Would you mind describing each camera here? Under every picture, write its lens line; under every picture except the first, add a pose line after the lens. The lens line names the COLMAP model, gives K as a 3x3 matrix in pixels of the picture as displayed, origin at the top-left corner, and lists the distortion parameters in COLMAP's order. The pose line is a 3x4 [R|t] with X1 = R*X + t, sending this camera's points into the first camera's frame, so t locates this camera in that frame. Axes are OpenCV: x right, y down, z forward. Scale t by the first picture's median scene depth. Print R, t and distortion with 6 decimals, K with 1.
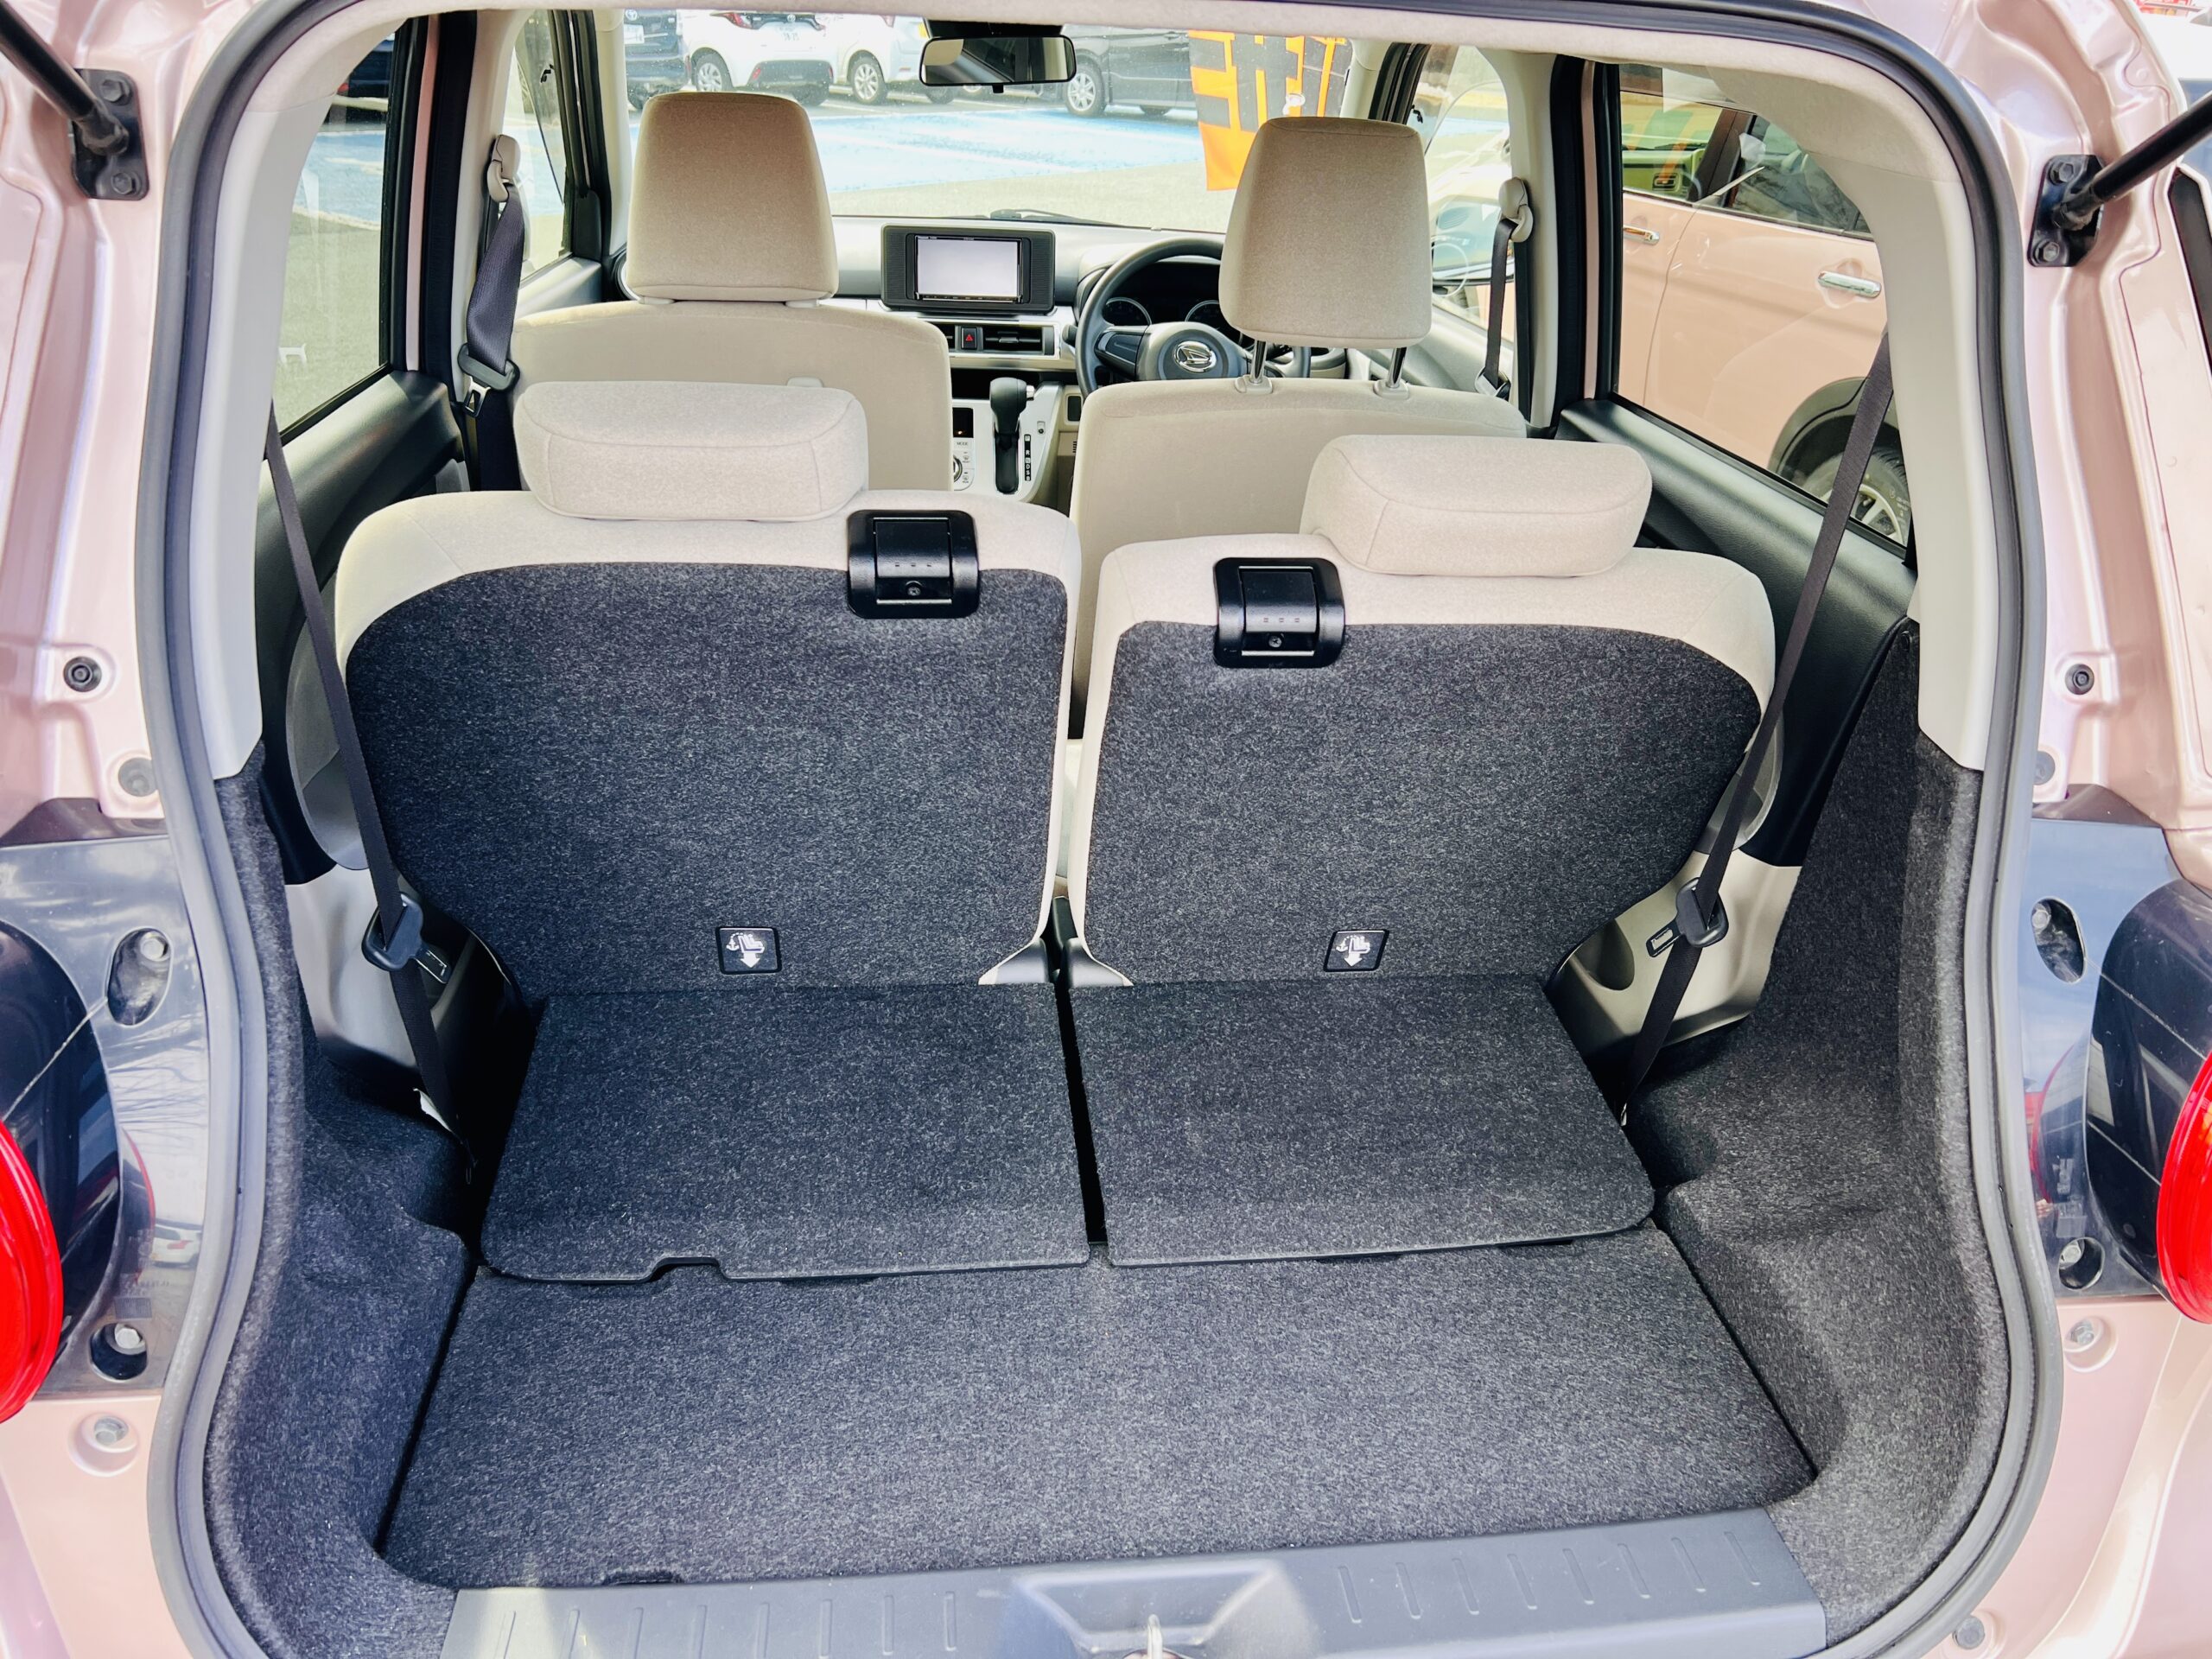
lens RADIAL K [[1681.6, 0, 1115.6], [0, 1681.6, 811.2], [0, 0, 1]] dist [0.047779, -0.075248]
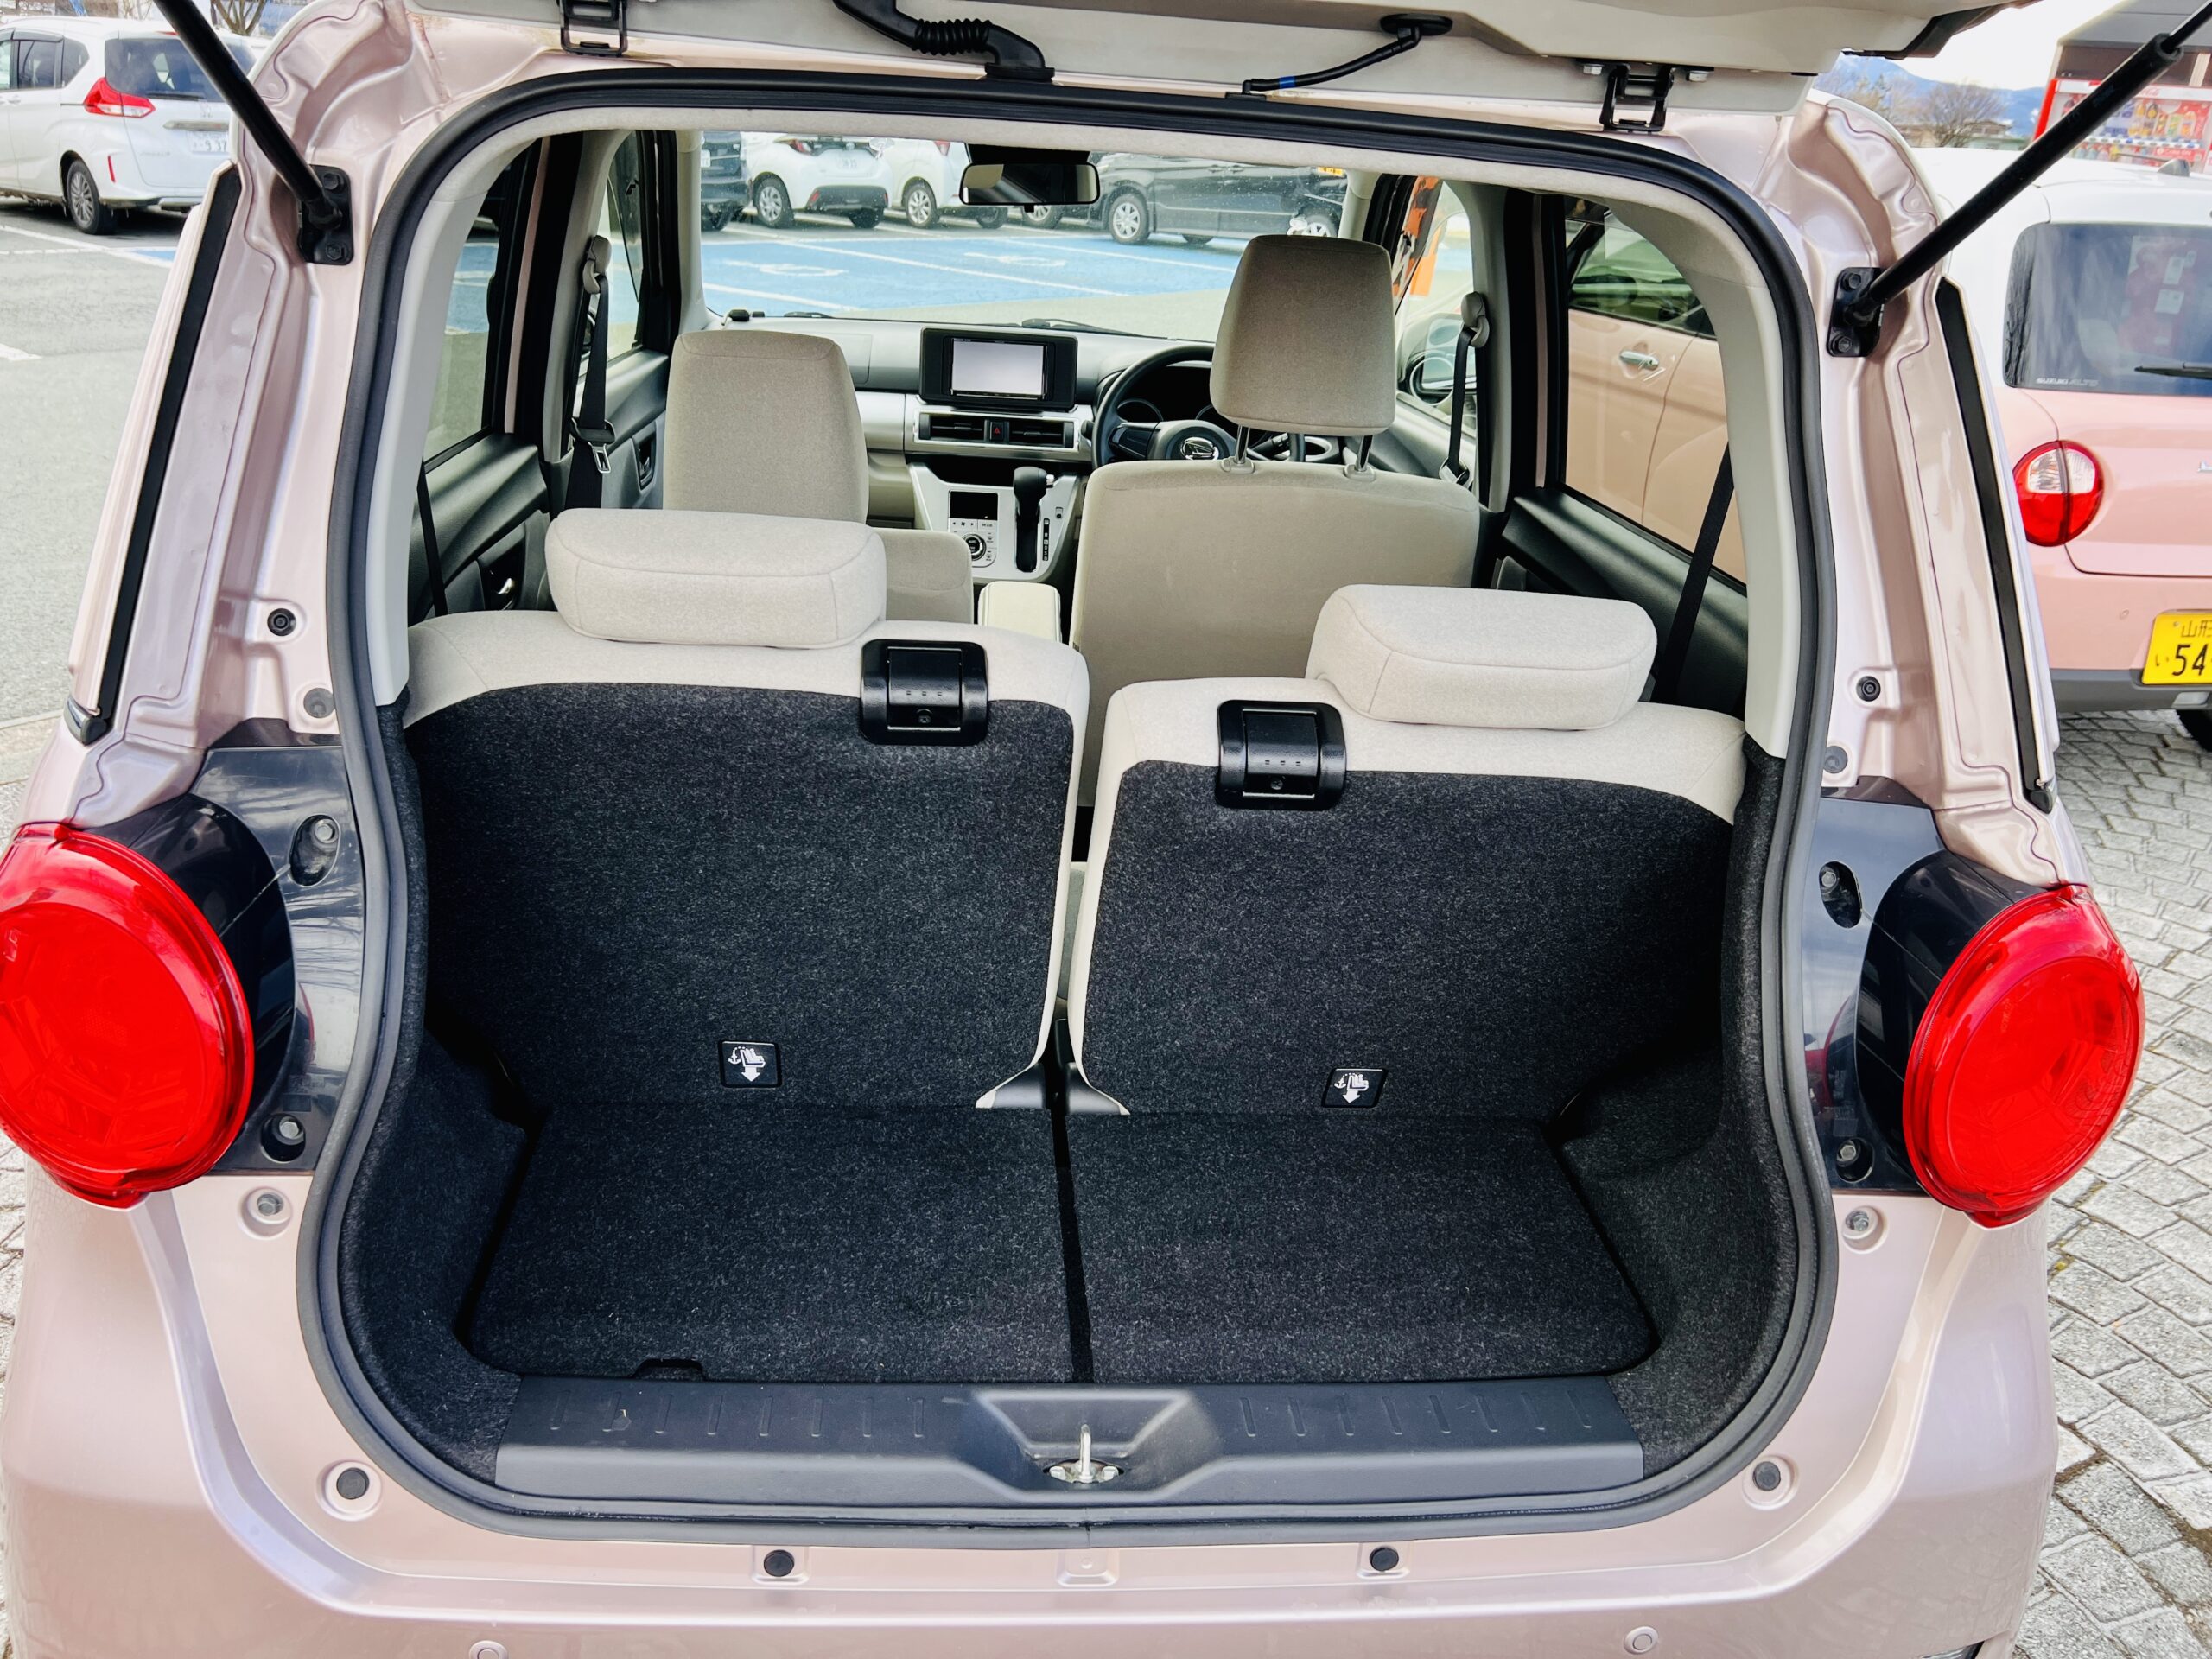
lens RADIAL K [[1694.6, 0, 1092.8], [0, 1694.6, 839.6], [0, 0, 1]] dist [0.007645, -0.015558]
pose [[0.999034, 0.031819, -0.030303, 0.042177], [-0.033369, 0.998085, -0.052089, 0.096743], [0.028588, 0.053050, 0.998183, -0.199877]]
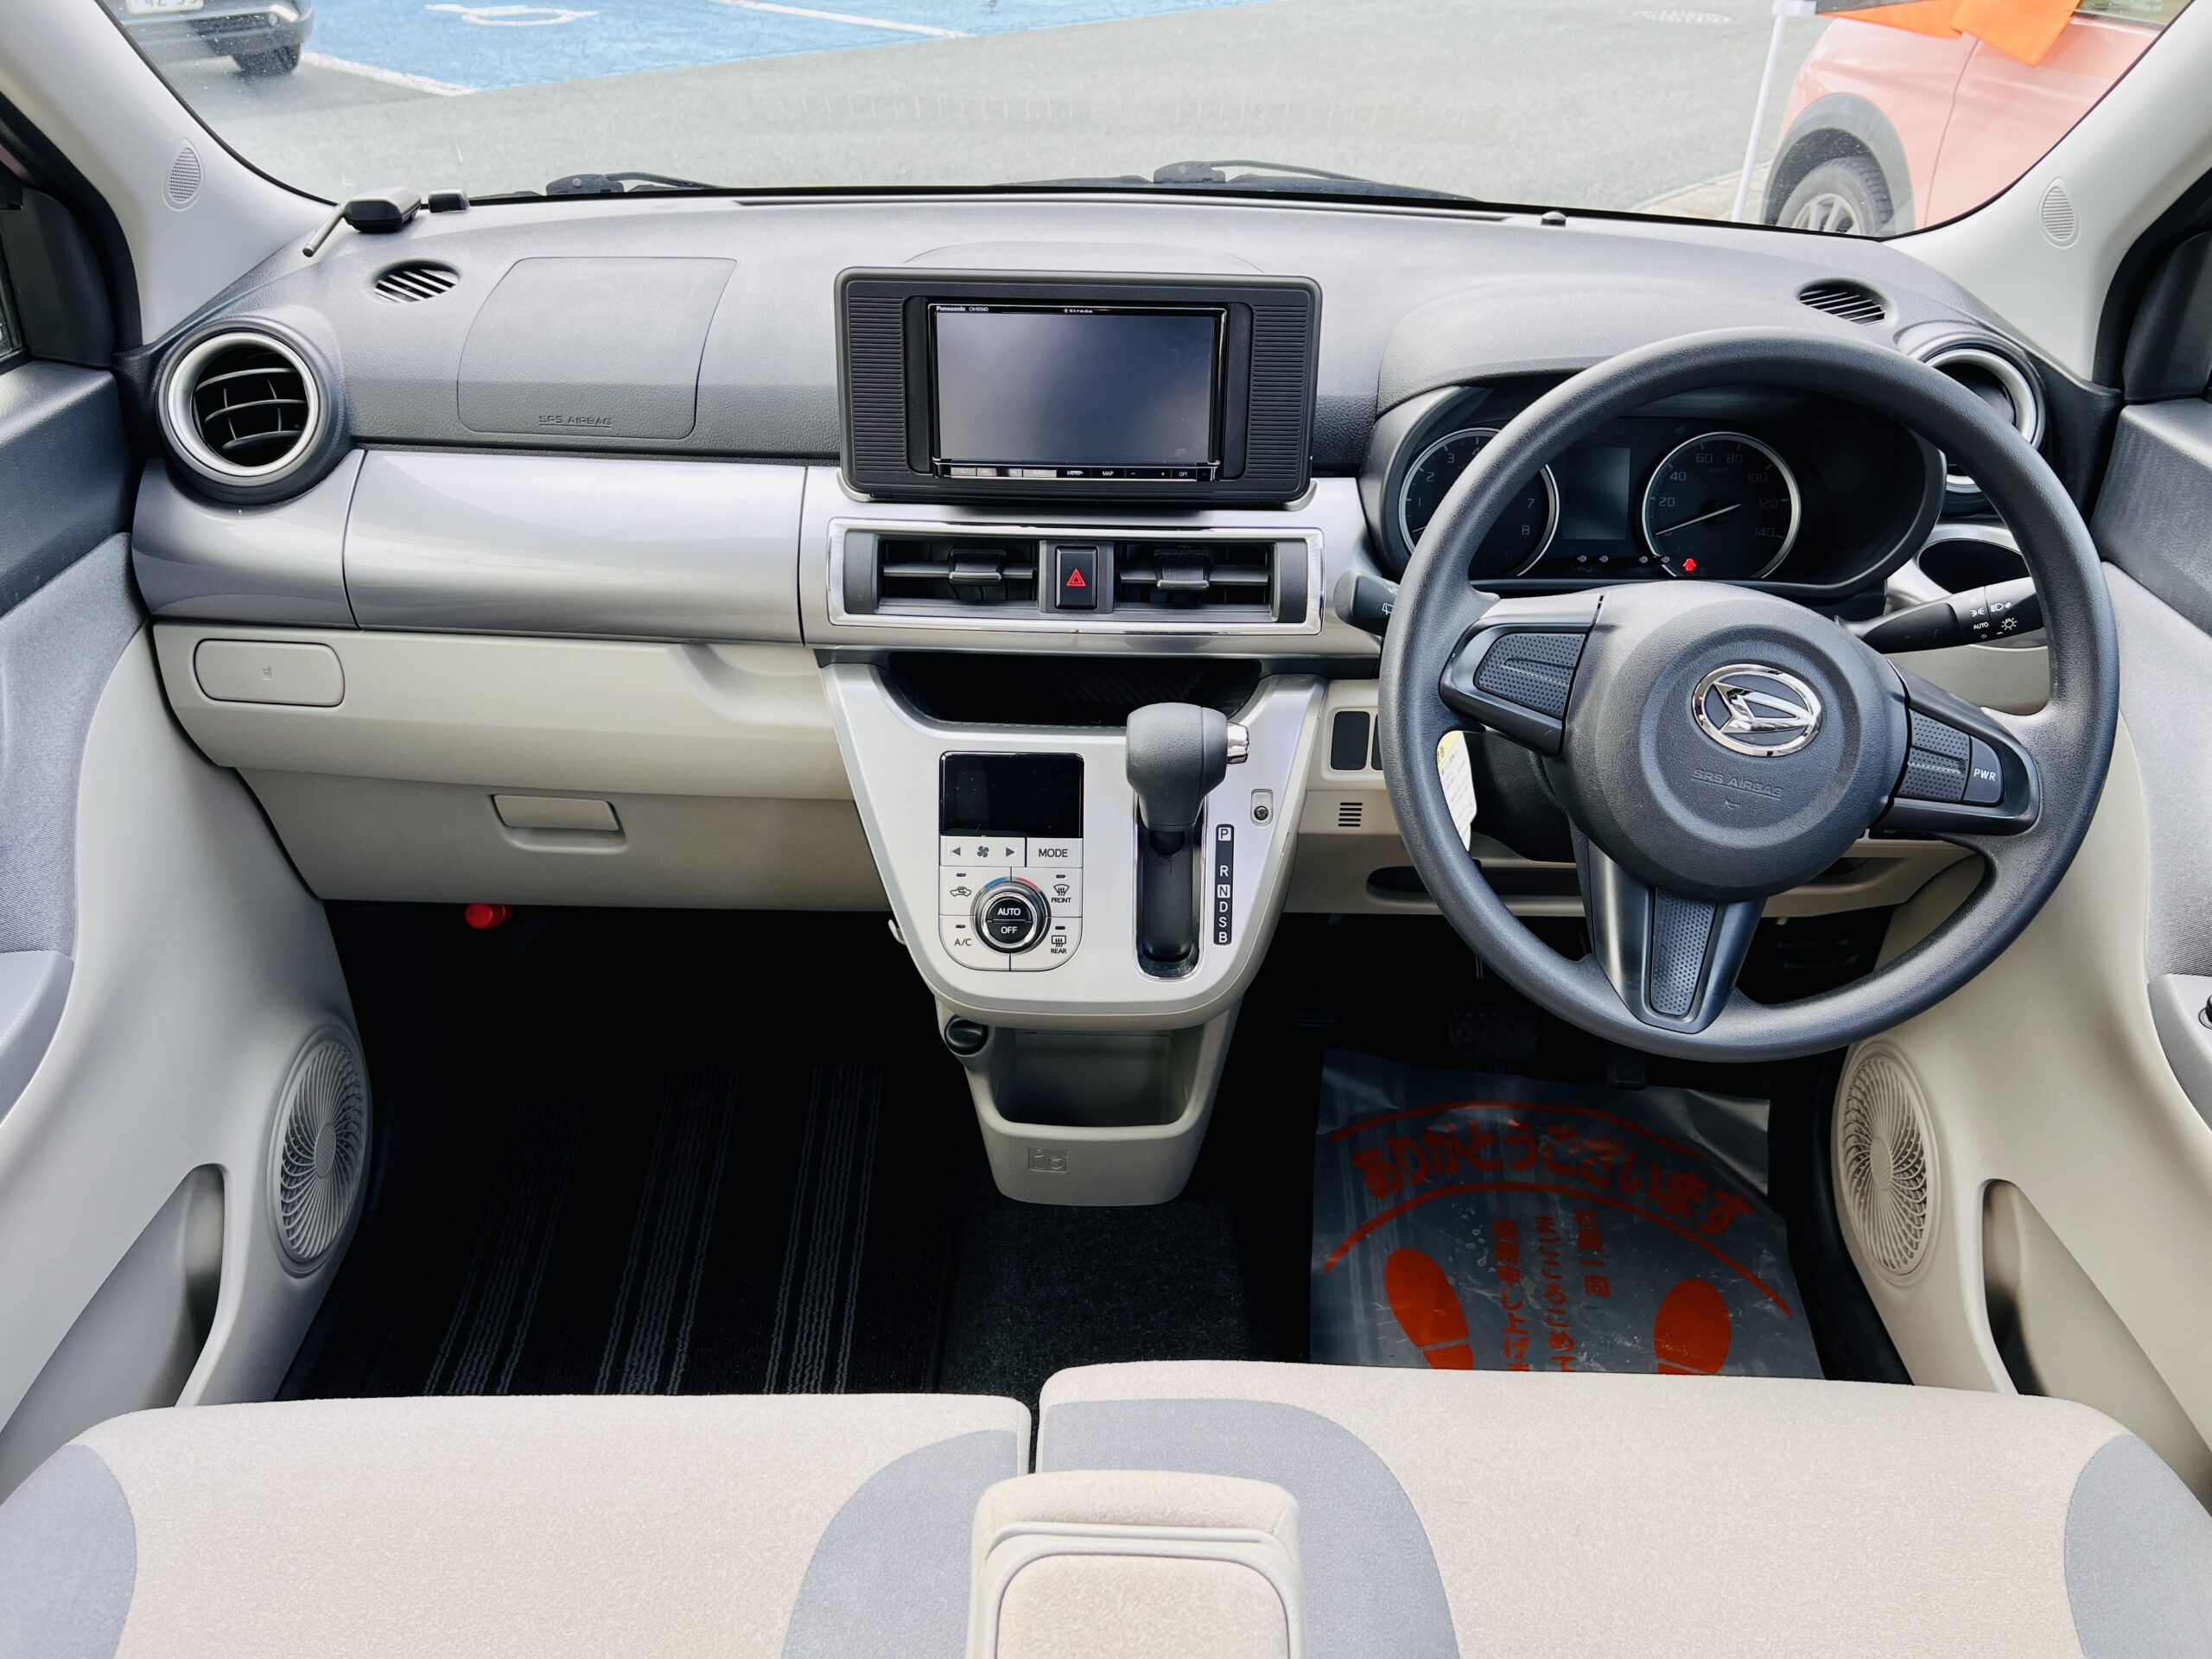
lens RADIAL K [[1681.6, 0, 1115.6], [0, 1681.6, 811.2], [0, 0, 1]] dist [0.047779, -0.075248]
pose [[0.994067, 0.032159, -0.103910, -0.091926], [-0.023070, 0.995895, 0.087521, -0.628143], [0.106298, -0.084605, 0.990728, 1.524690]]
